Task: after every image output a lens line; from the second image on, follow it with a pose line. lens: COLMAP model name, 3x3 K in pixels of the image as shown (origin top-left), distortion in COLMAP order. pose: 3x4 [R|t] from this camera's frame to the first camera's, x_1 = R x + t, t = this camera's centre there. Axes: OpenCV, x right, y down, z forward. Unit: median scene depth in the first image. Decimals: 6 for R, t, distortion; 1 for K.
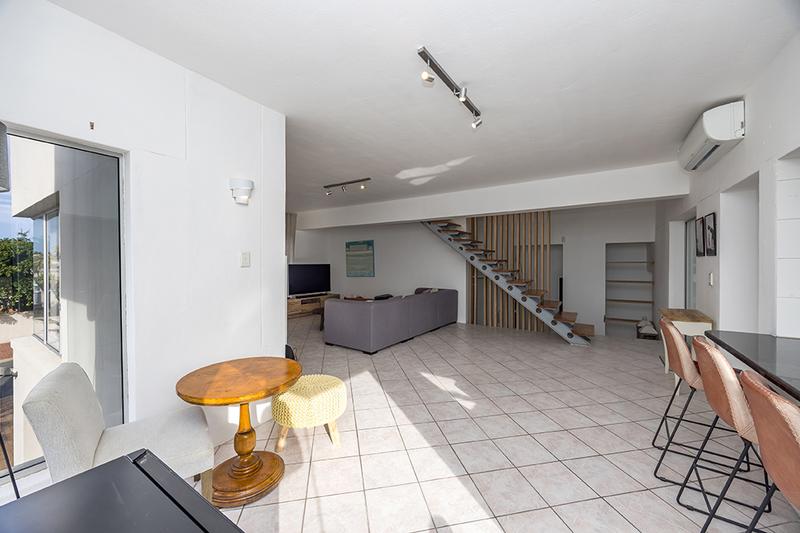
lens RADIAL K [[312.3, 0, 398.4], [0, 312.3, 265.3], [0, 0, 1]] dist [-0.000425, -0.000649]
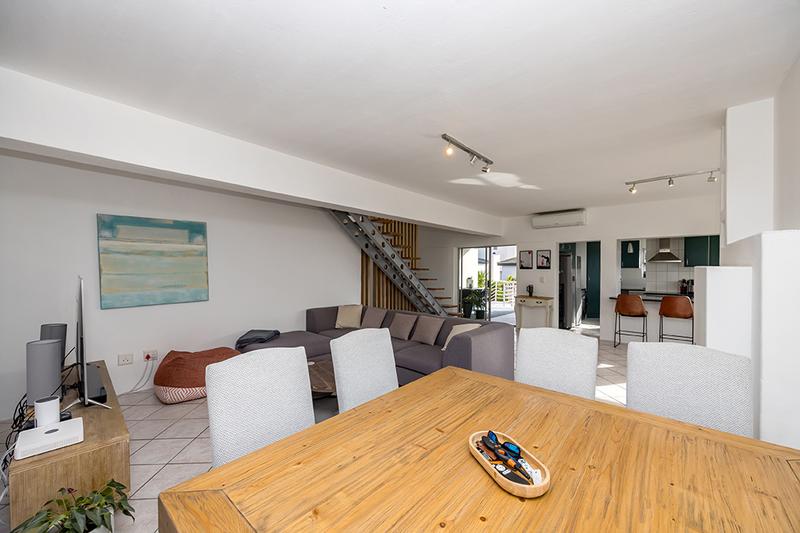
lens RADIAL K [[312.3, 0, 403.9], [0, 312.3, 271.6], [0, 0, 1]] dist [-0.000425, -0.000649]
pose [[0.132593, -0.002397, 0.991168, -0.503943], [-0.000453, 0.999997, 0.002479, -0.008796], [-0.991171, -0.000777, 0.132591, 0.637605]]
